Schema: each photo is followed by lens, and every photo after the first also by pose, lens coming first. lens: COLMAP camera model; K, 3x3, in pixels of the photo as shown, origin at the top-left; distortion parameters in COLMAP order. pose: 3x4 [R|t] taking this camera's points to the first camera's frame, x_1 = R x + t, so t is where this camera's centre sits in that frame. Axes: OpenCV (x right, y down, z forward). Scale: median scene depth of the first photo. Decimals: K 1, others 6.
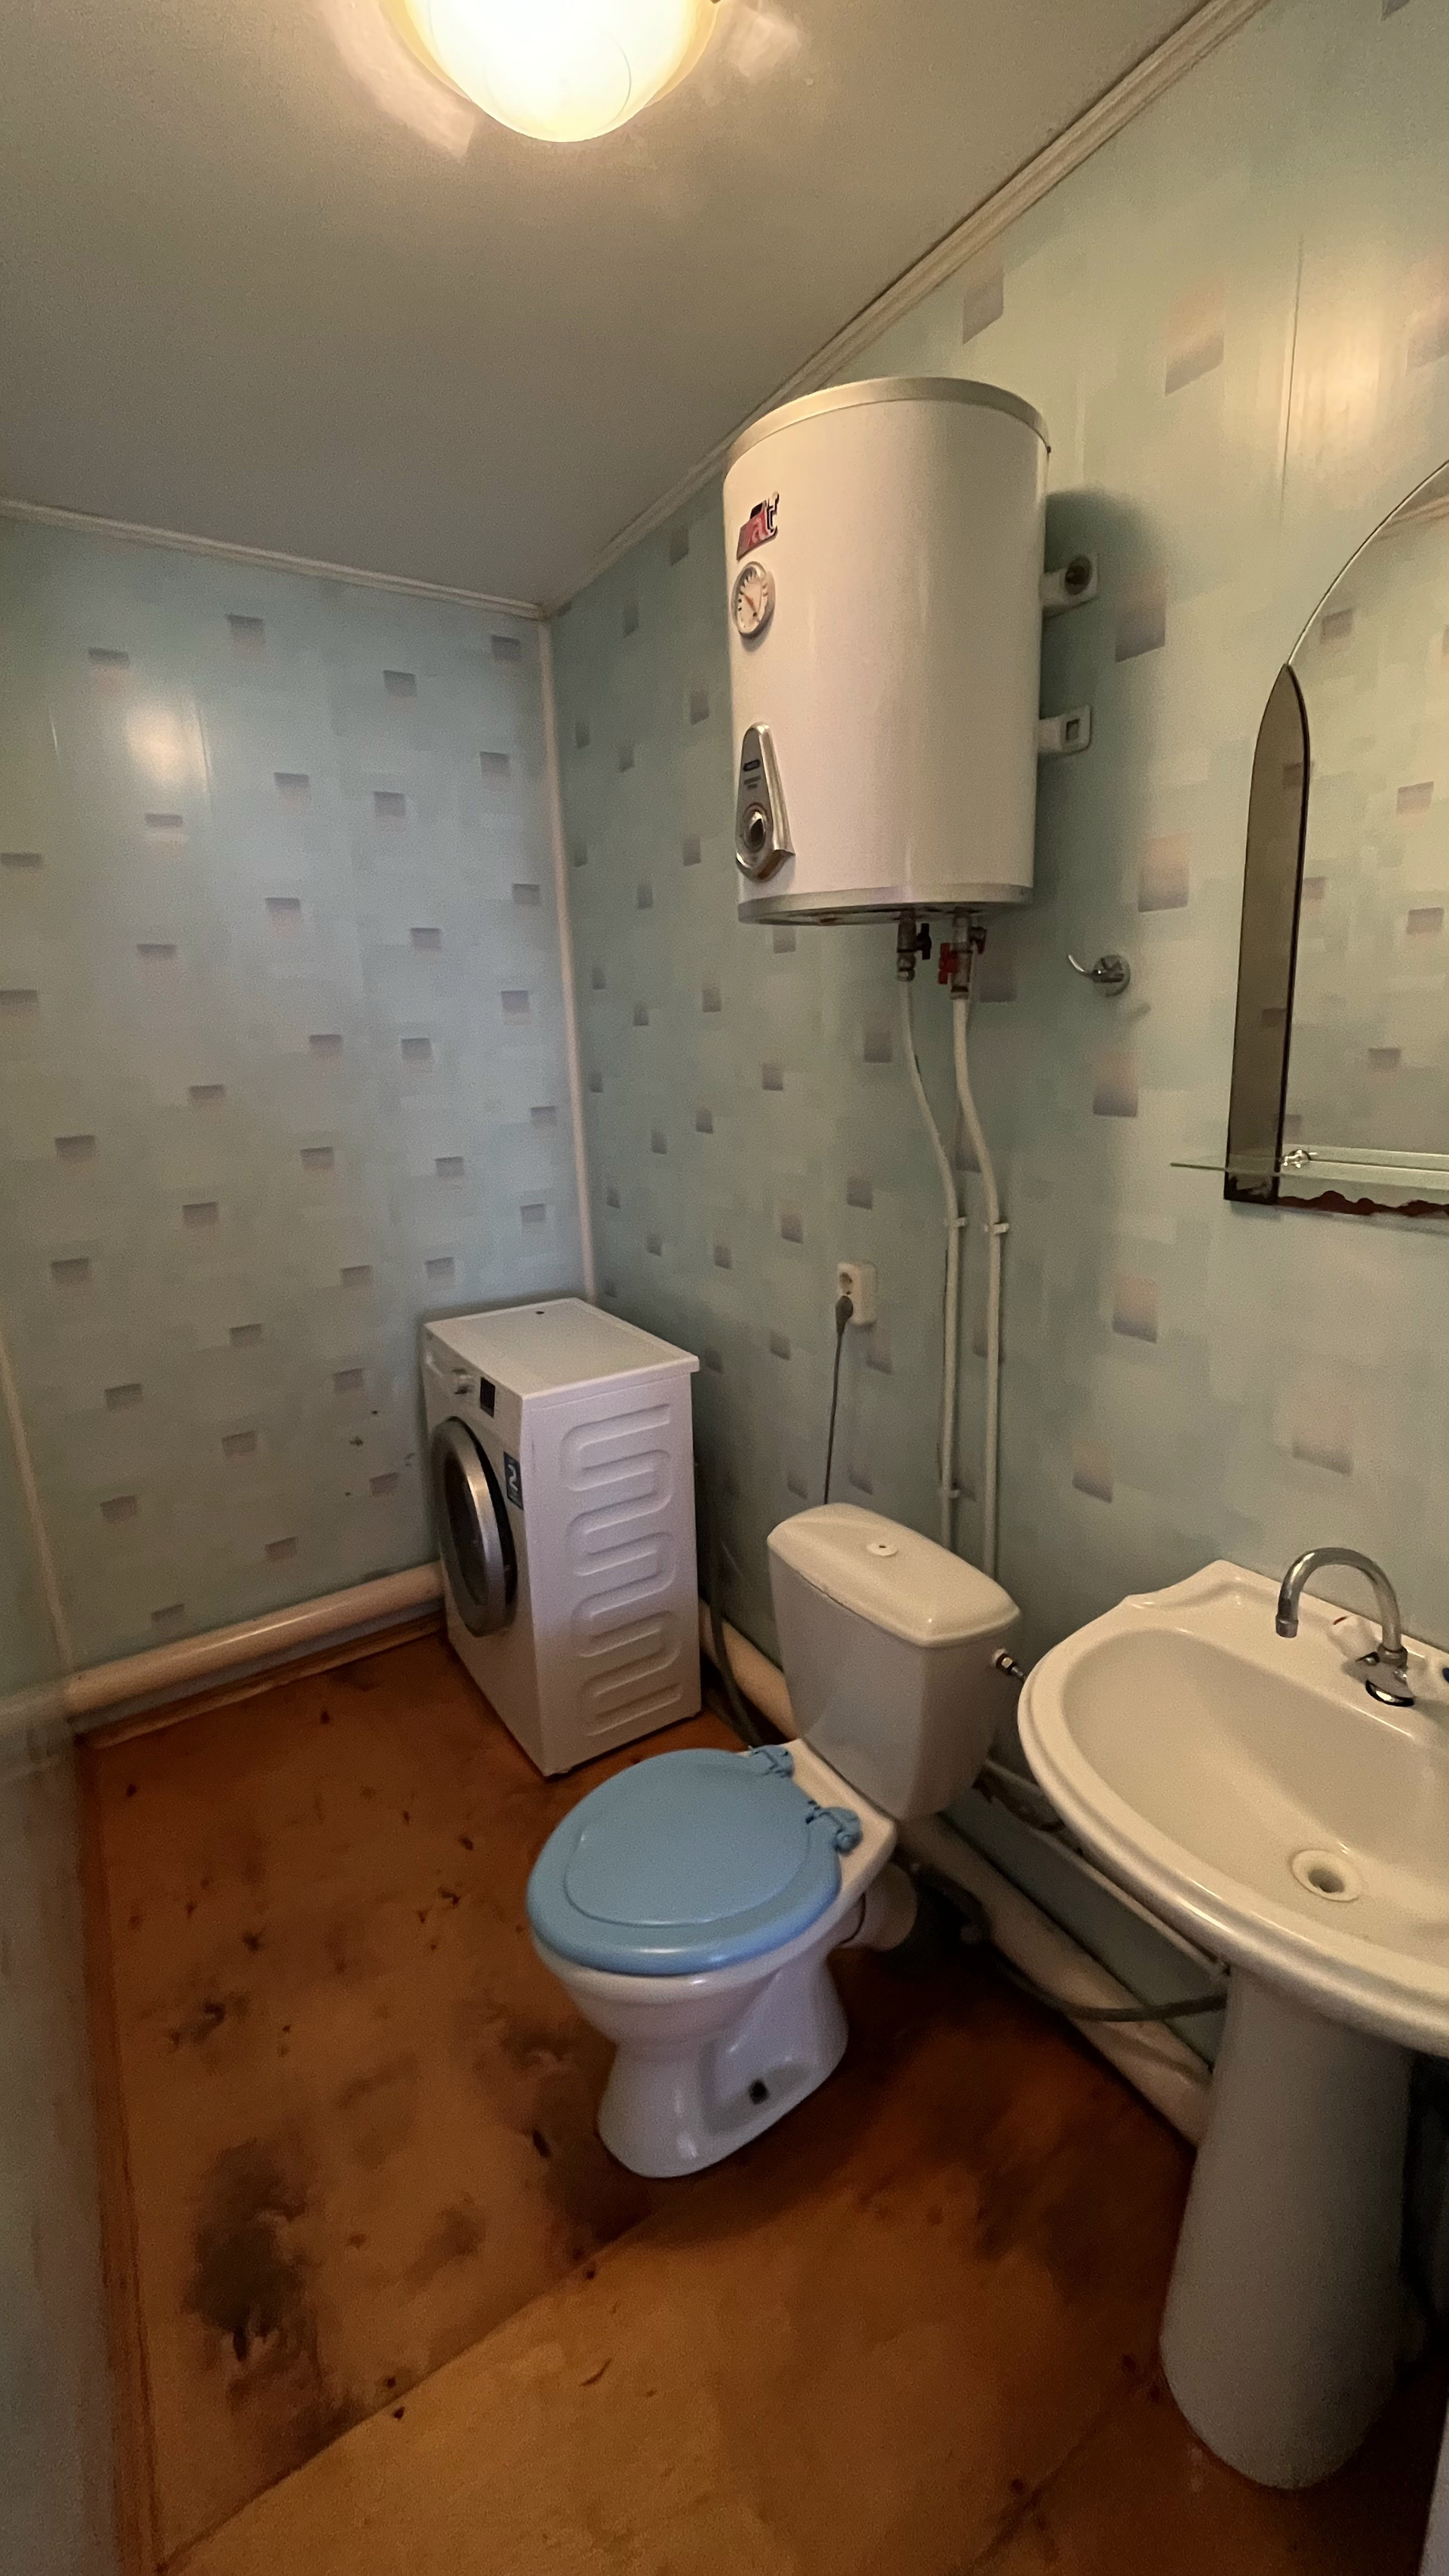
lens RADIAL K [[1040.2, 0, 727.1], [0, 1040.2, 1289.5], [0, 0, 1]] dist [0.000731, -0.000158]
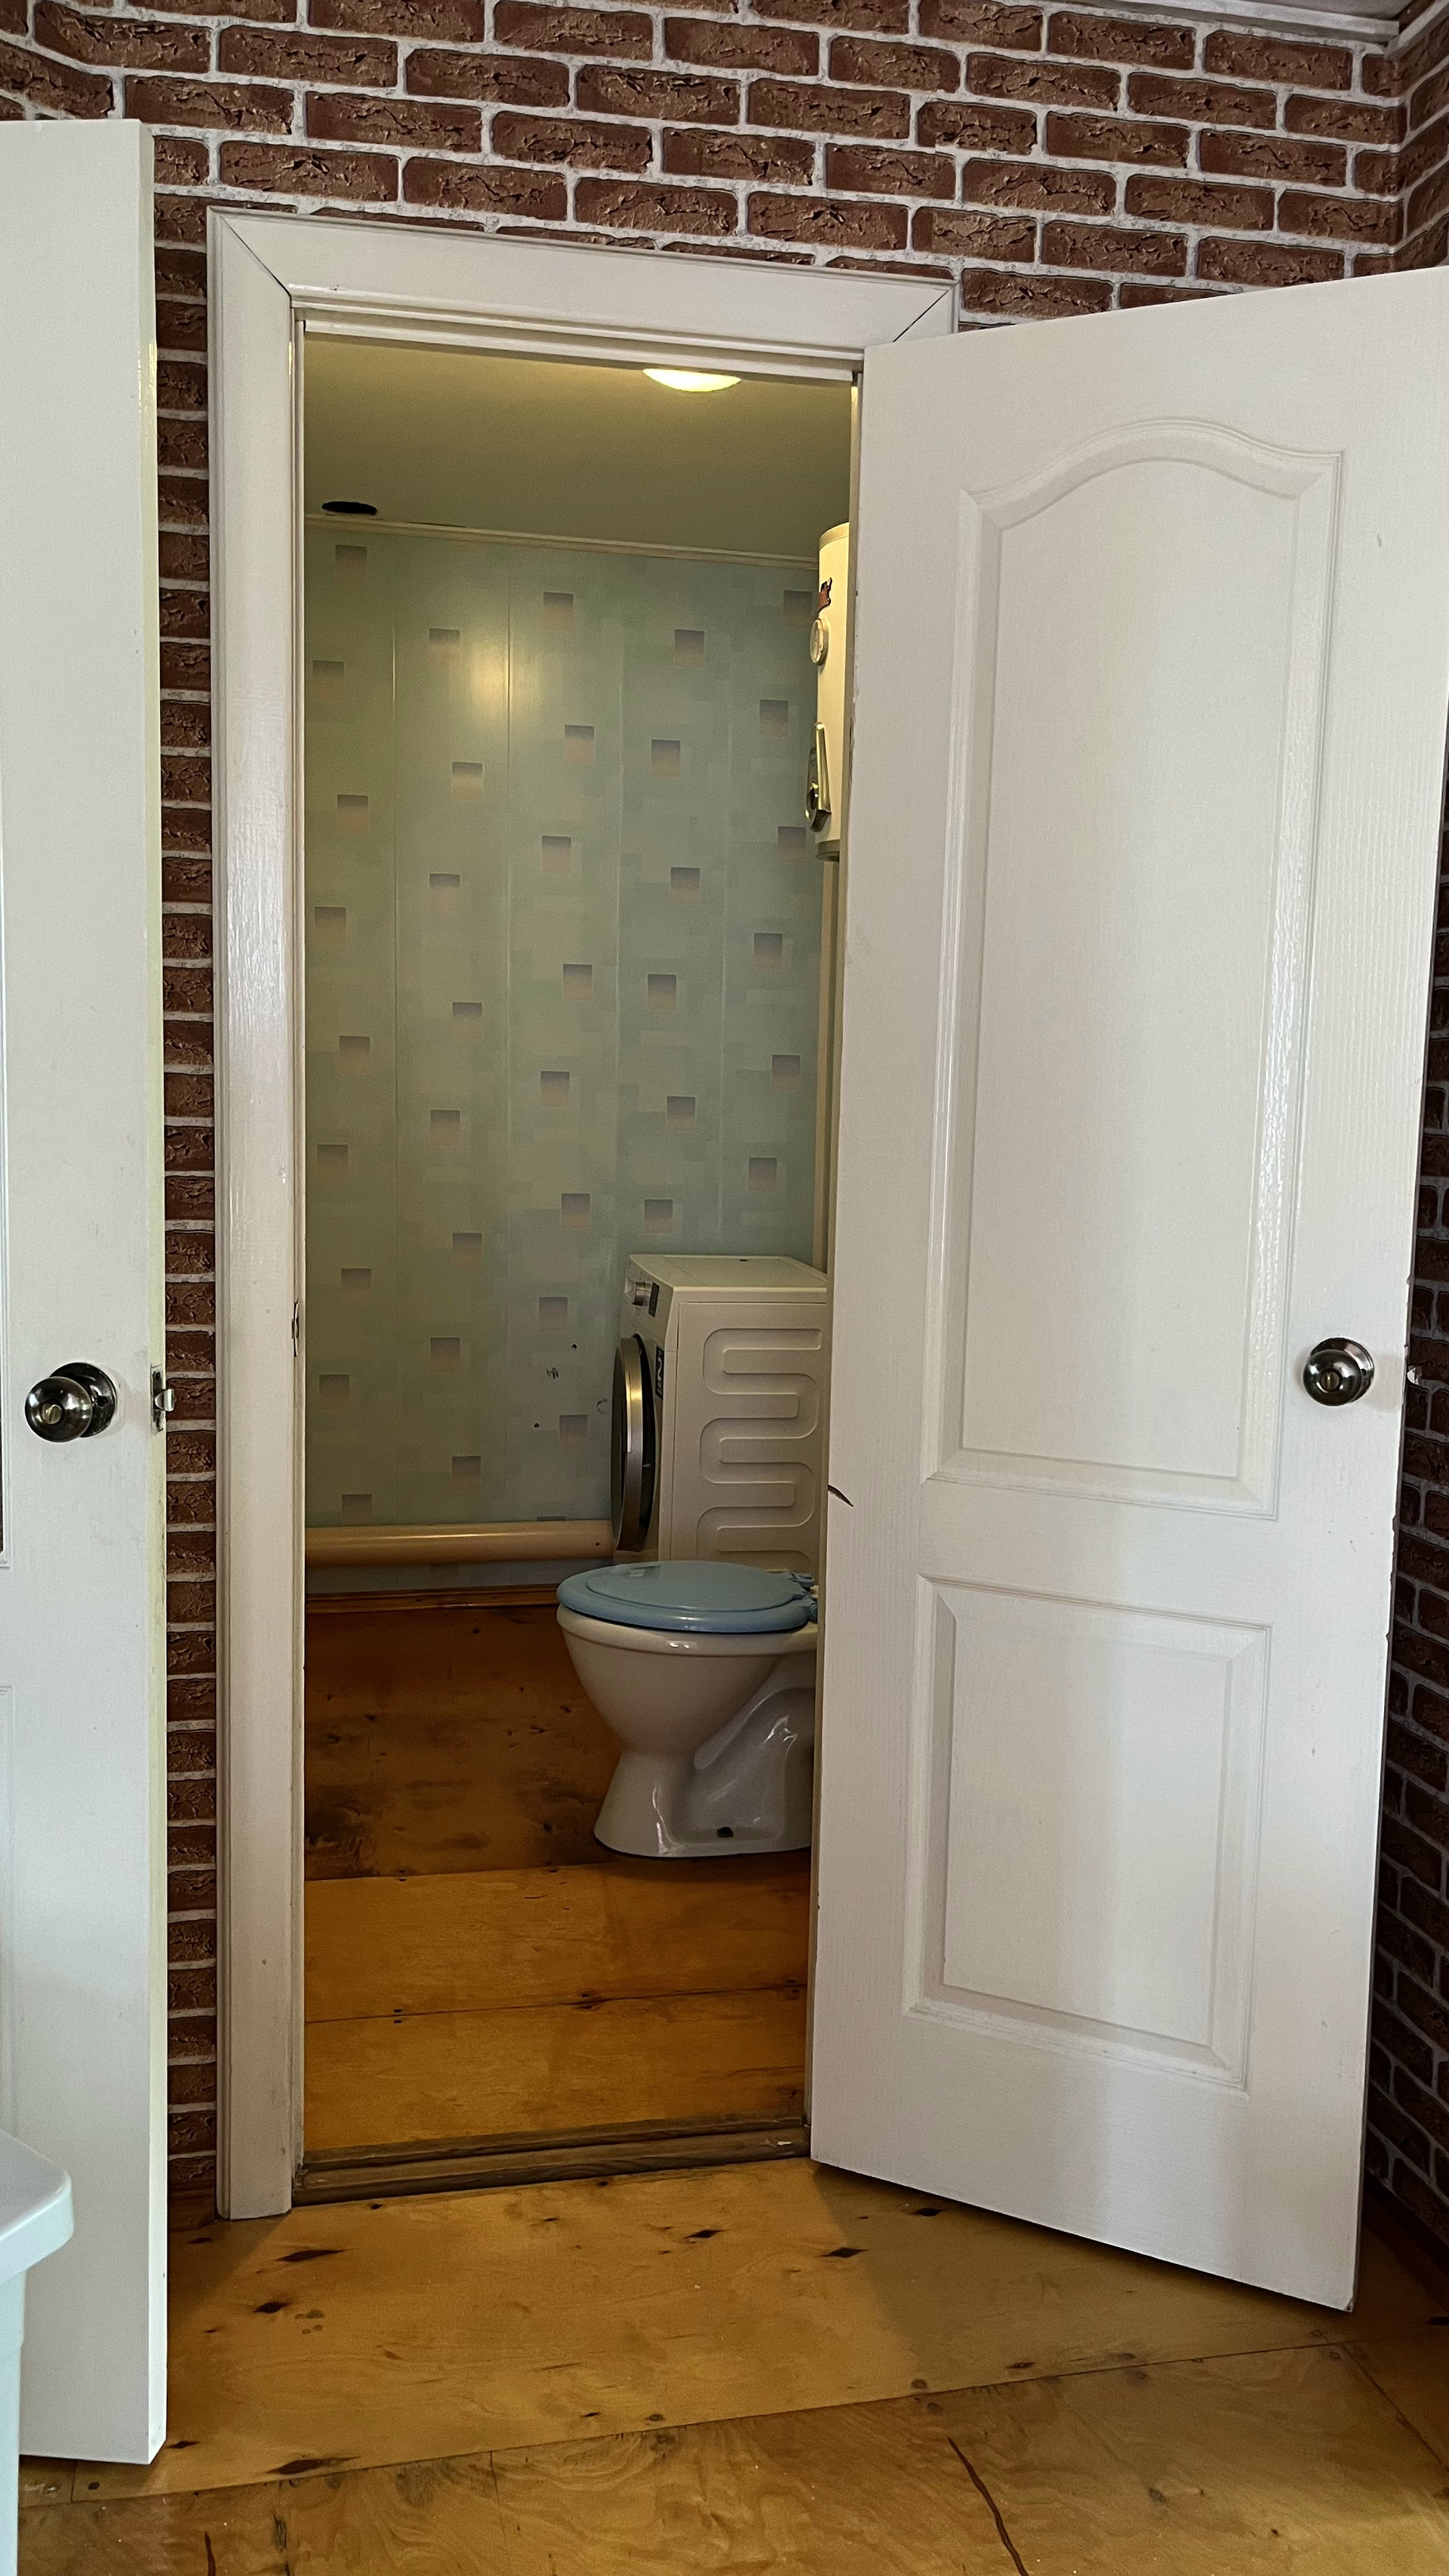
lens RADIAL K [[2000.8, 0, 716.8], [0, 2000.8, 1293.2], [0, 0, 1]] dist [0.025969, -0.000541]
pose [[0.925198, 0.096624, -0.366978, 0.760845], [-0.144260, 0.983994, -0.104614, 0.404191], [0.350996, 0.149729, 0.924328, -1.123160]]
